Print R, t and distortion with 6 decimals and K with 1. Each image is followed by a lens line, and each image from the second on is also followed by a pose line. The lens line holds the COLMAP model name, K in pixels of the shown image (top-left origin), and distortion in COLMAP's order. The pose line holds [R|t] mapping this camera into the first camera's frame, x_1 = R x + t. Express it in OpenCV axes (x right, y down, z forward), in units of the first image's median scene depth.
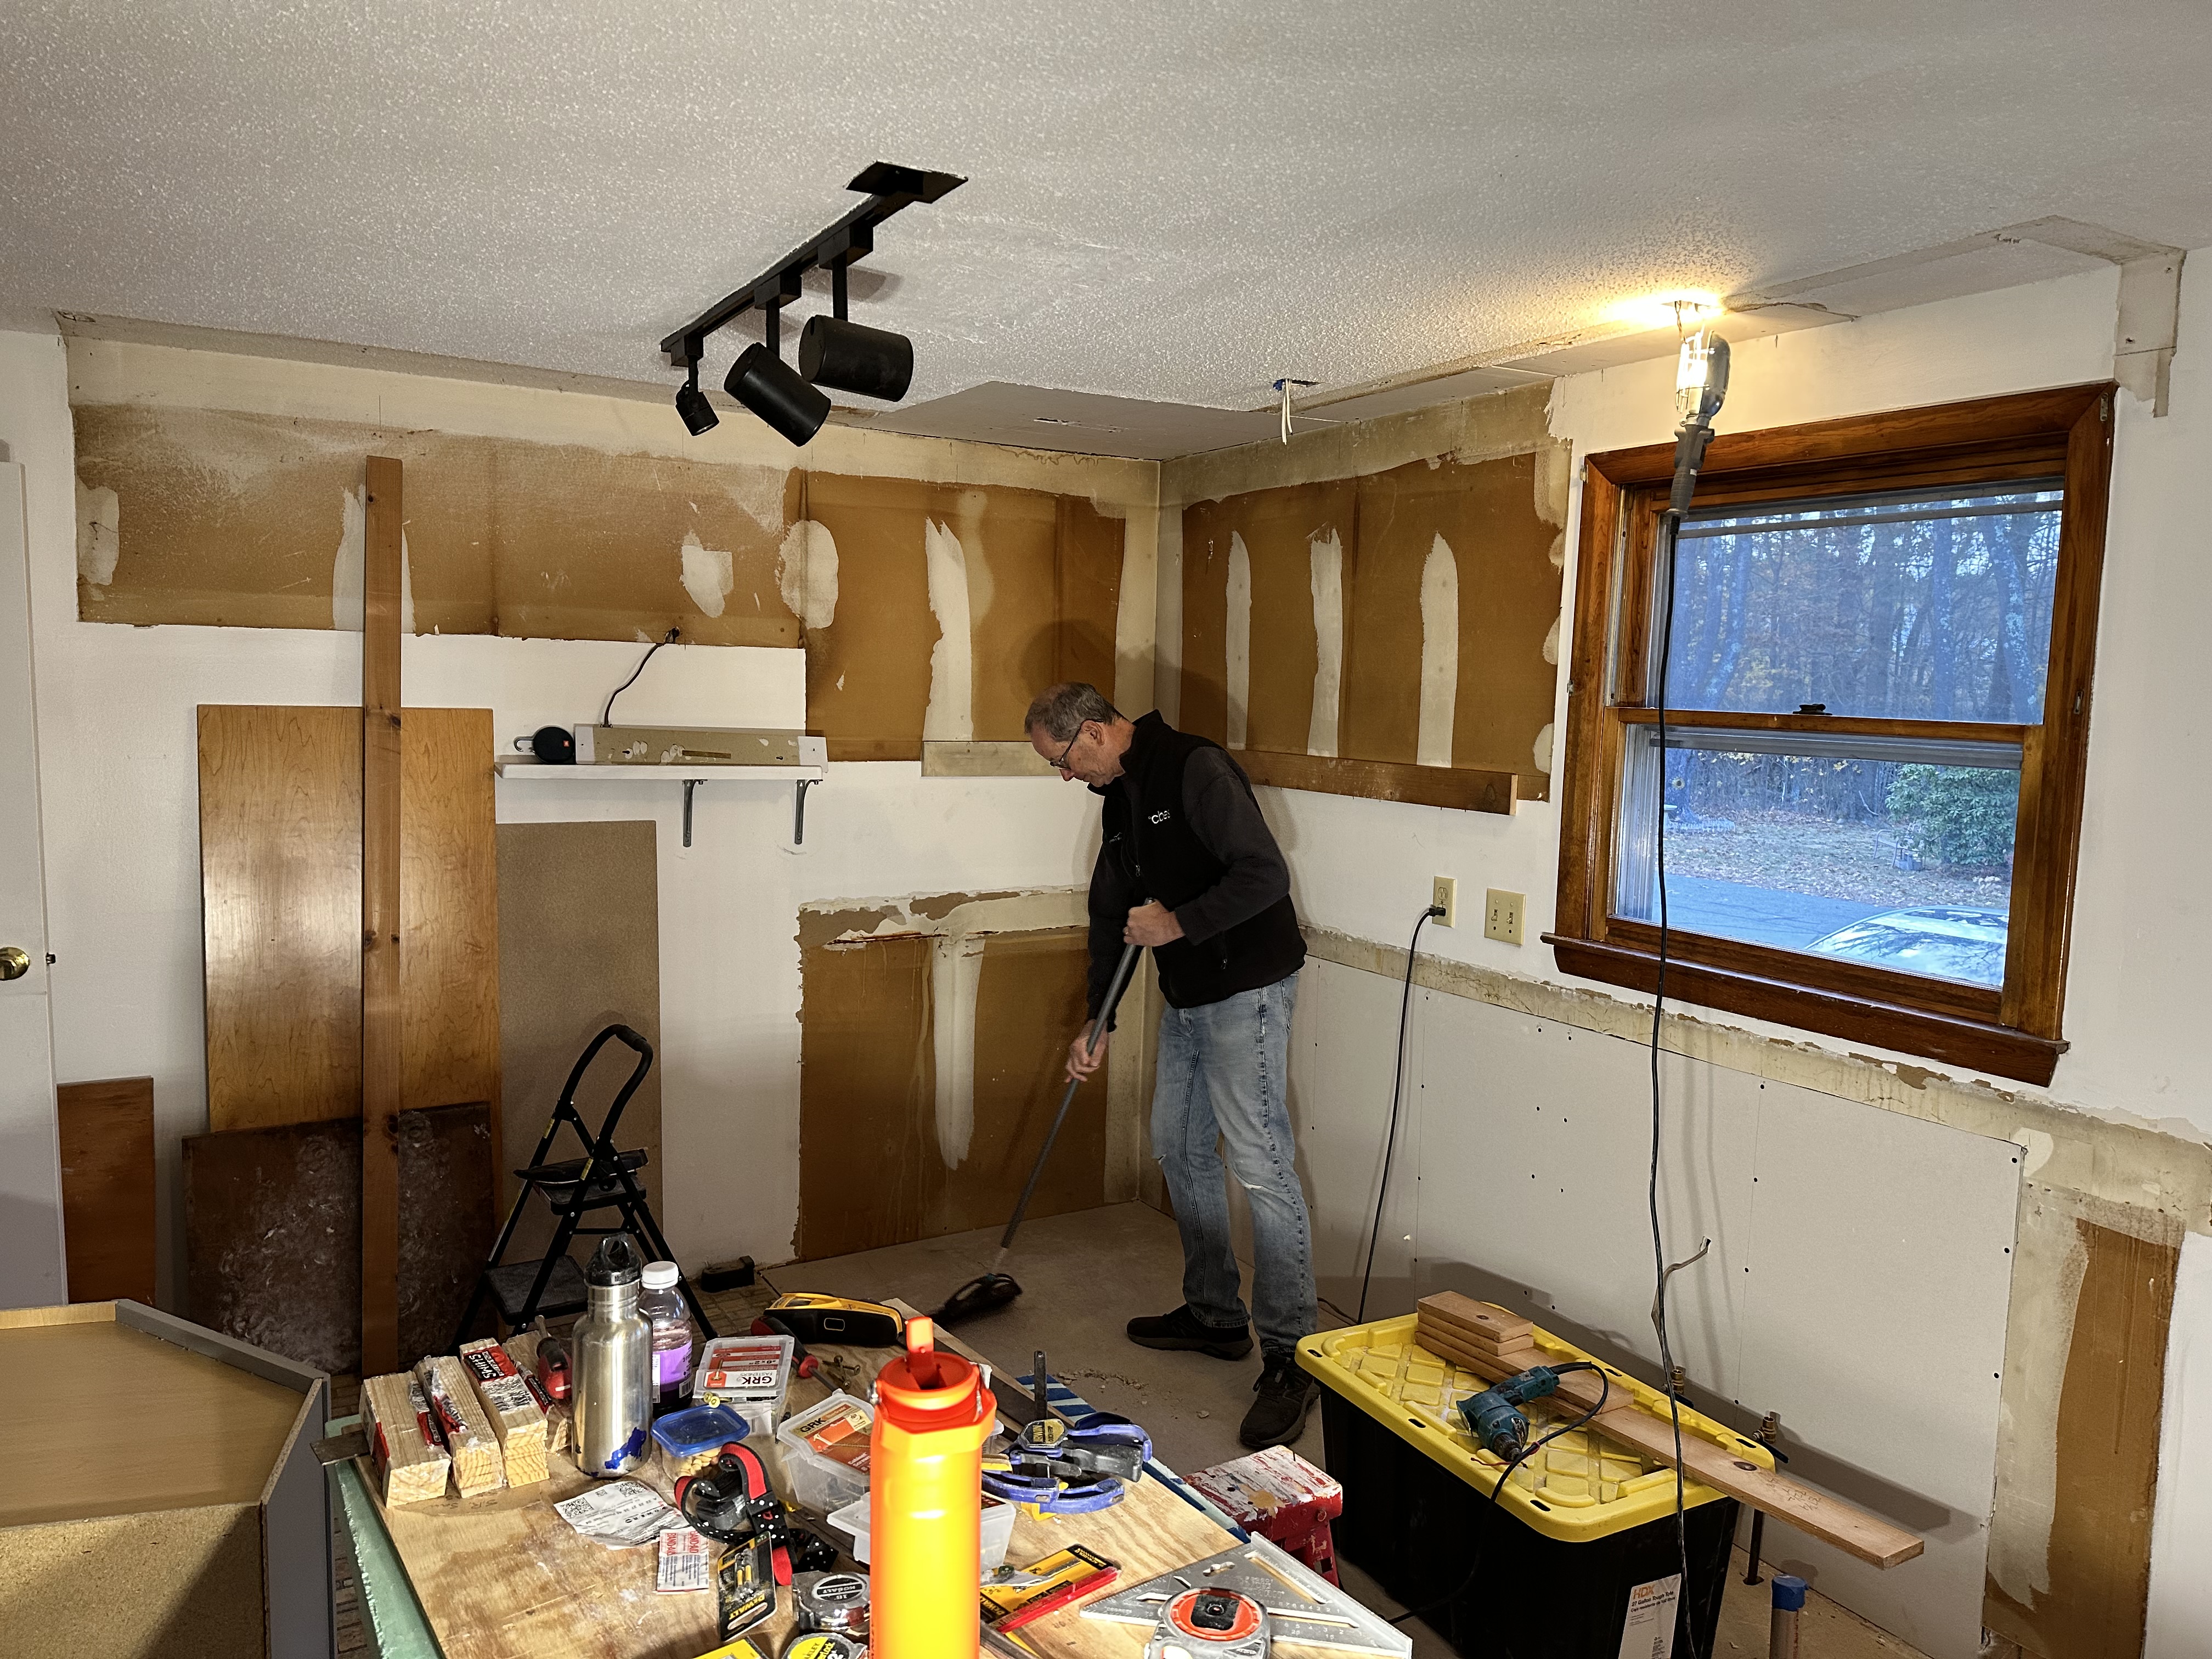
lens RADIAL K [[1532.6, 0, 1098.1], [0, 1532.6, 834.3], [0, 0, 1]] dist [0.035082, -0.059352]
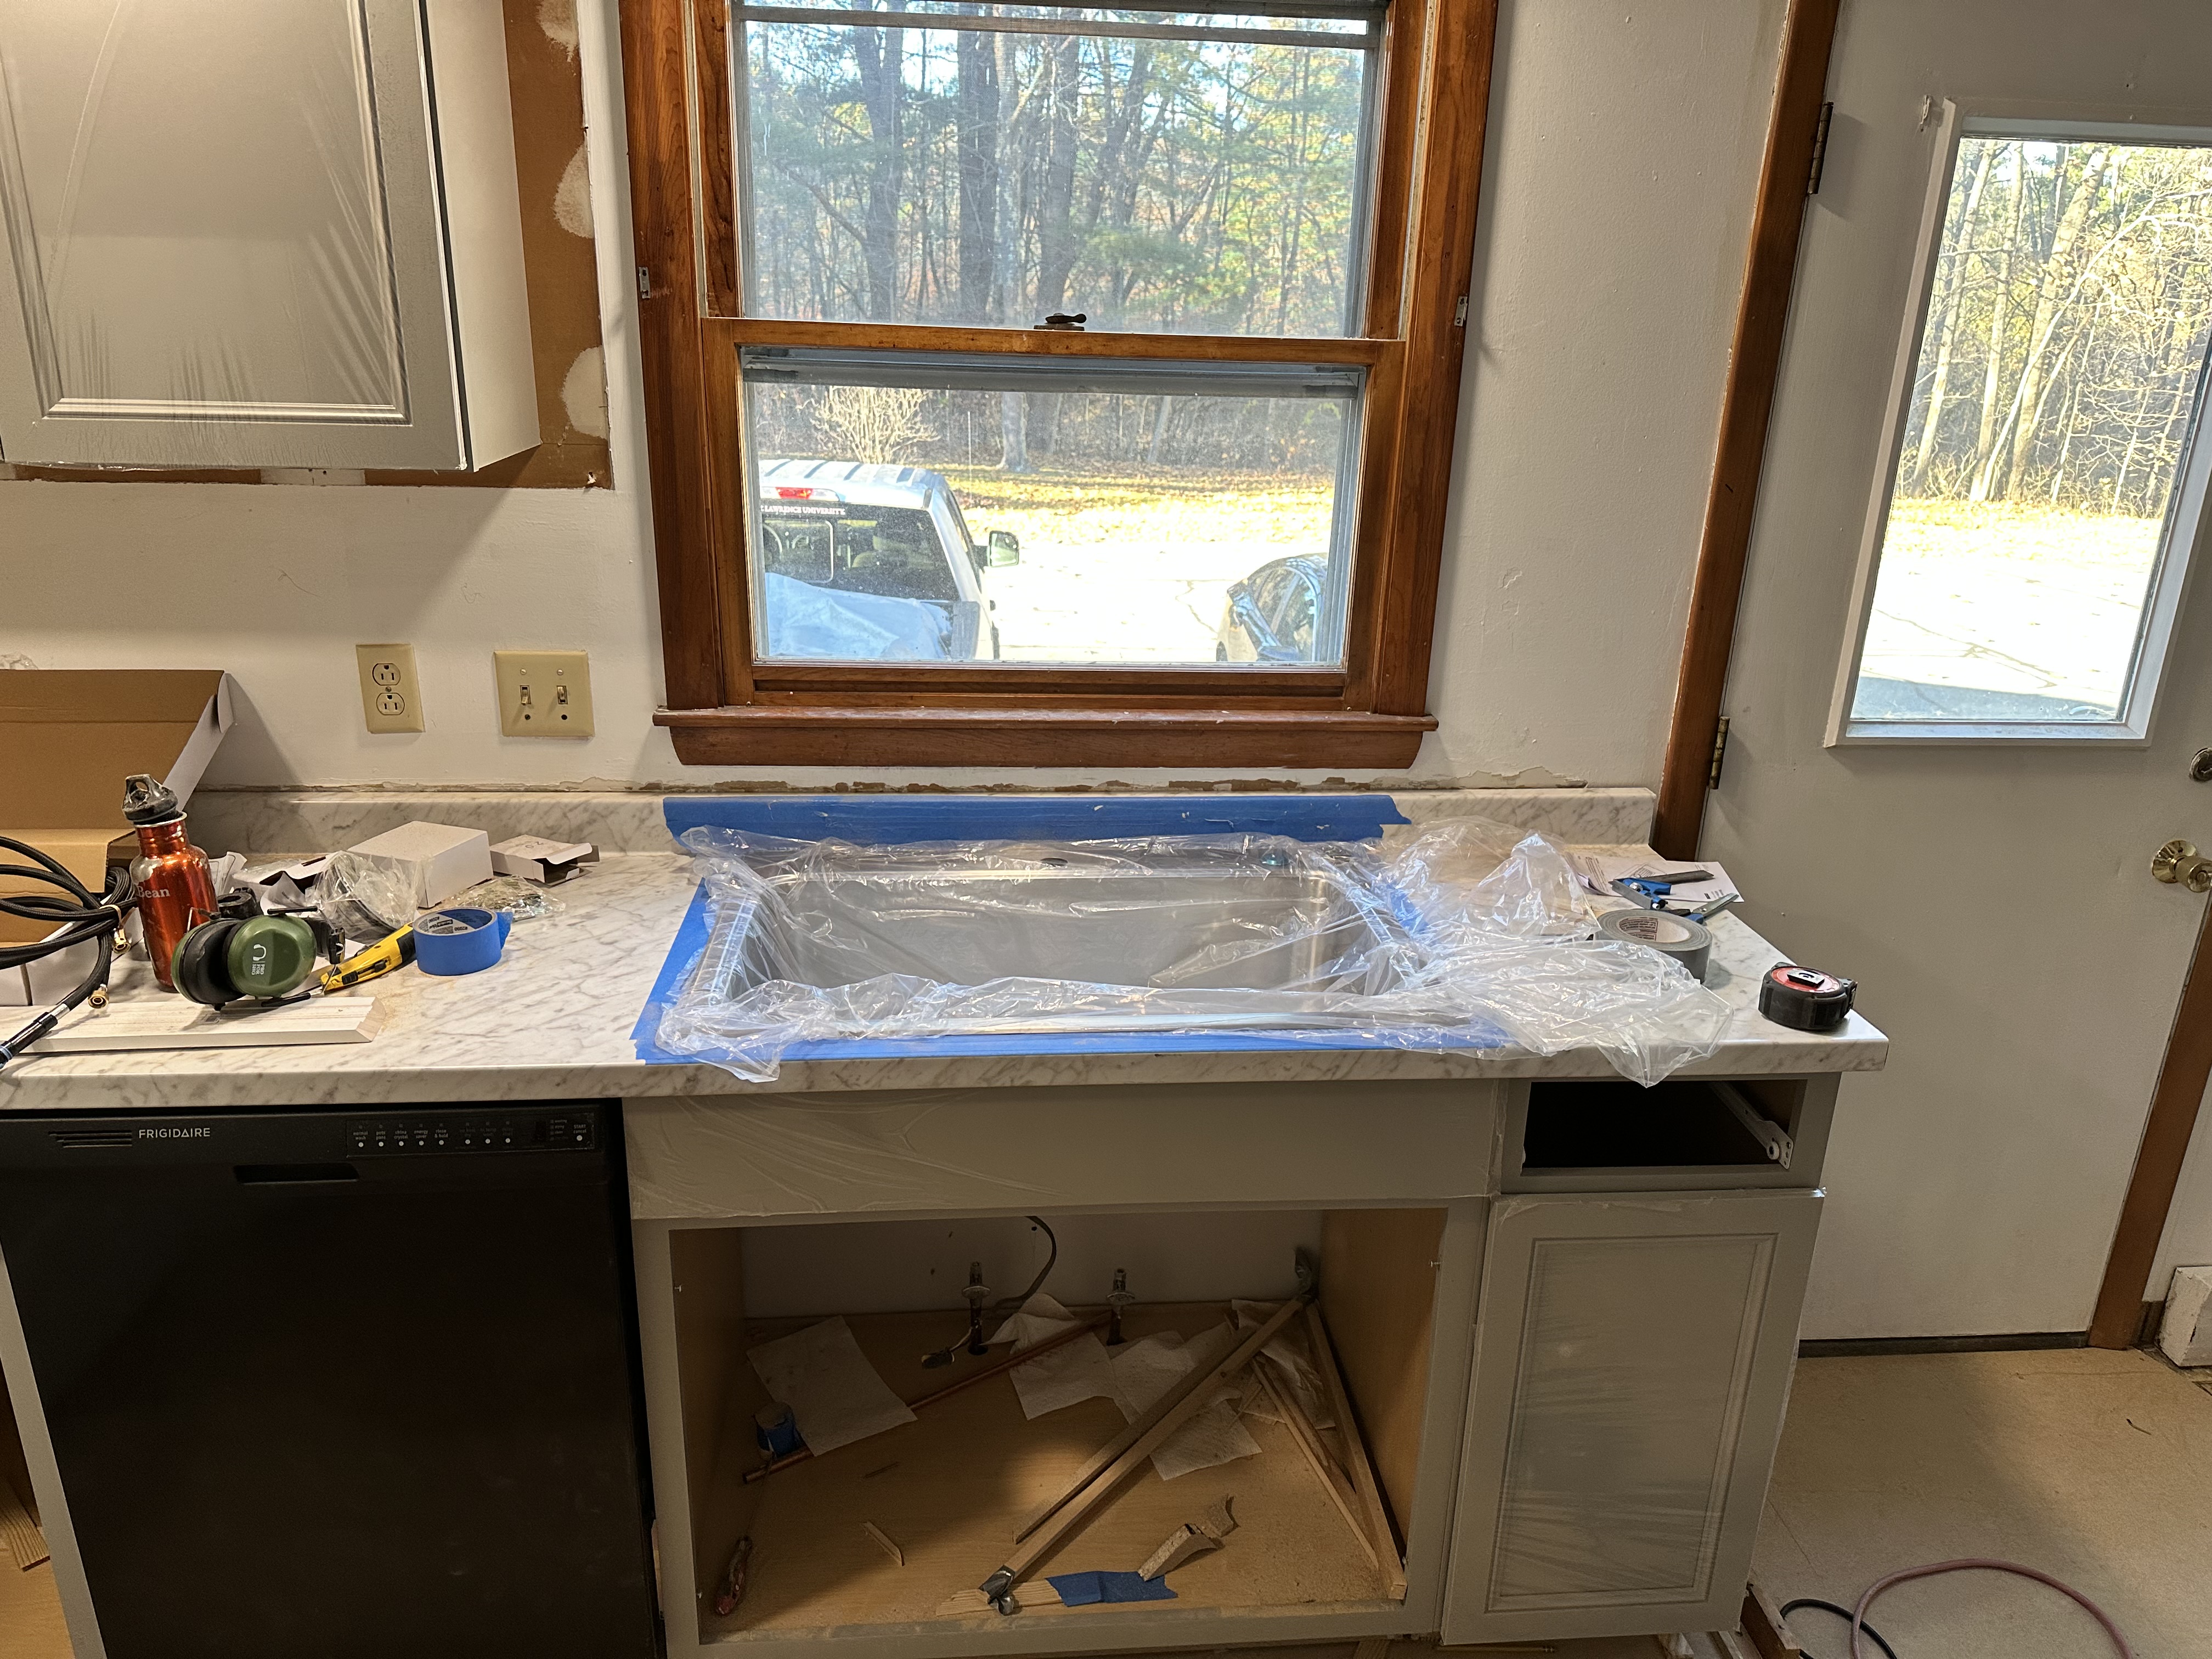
lens RADIAL K [[1532.6, 0, 1106.6], [0, 1532.6, 848.7], [0, 0, 1]] dist [0.035082, -0.059352]
pose [[0.422151, -0.309223, 0.852156, -0.215824], [0.074486, 0.948678, 0.307348, -0.073074], [-0.903460, -0.066273, 0.423518, 0.730008]]
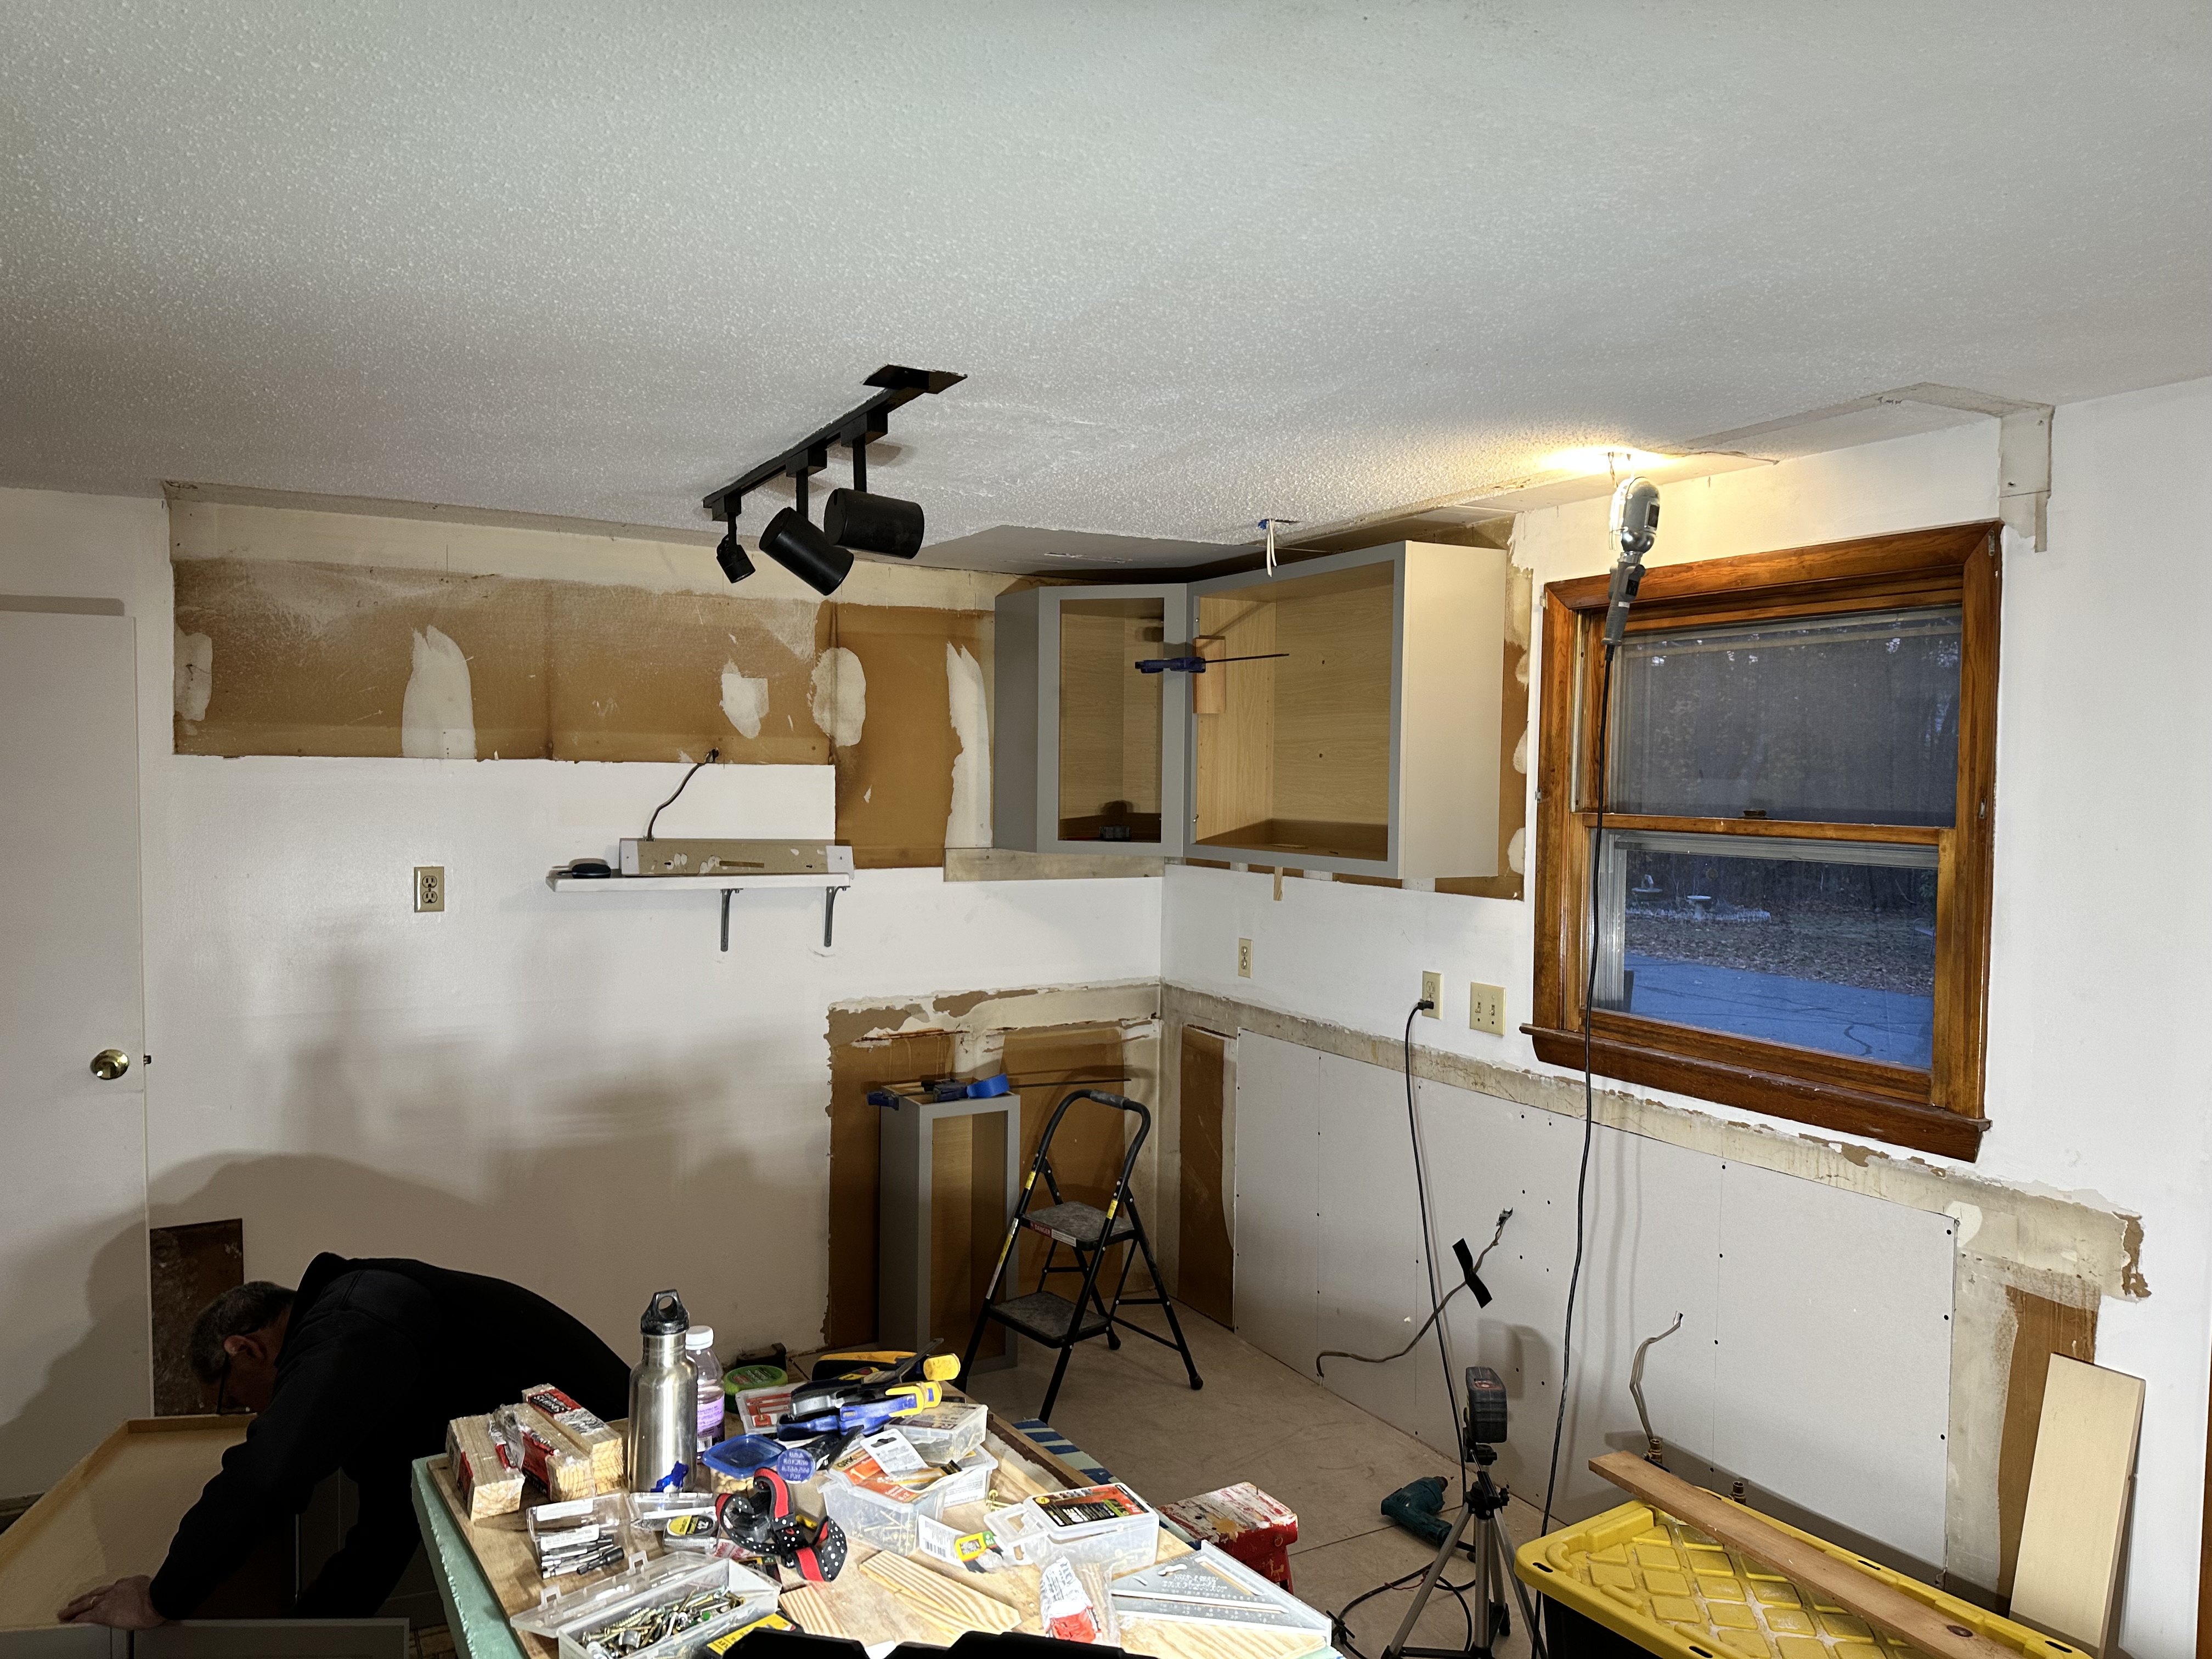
lens RADIAL K [[1532.6, 0, 1099.8], [0, 1532.6, 841.8], [0, 0, 1]] dist [0.035082, -0.059352]
pose [[0.999681, -0.013053, -0.021628, 0.027228], [0.011783, 0.998257, -0.057834, -0.005044], [0.022345, 0.057561, 0.998092, -0.100143]]
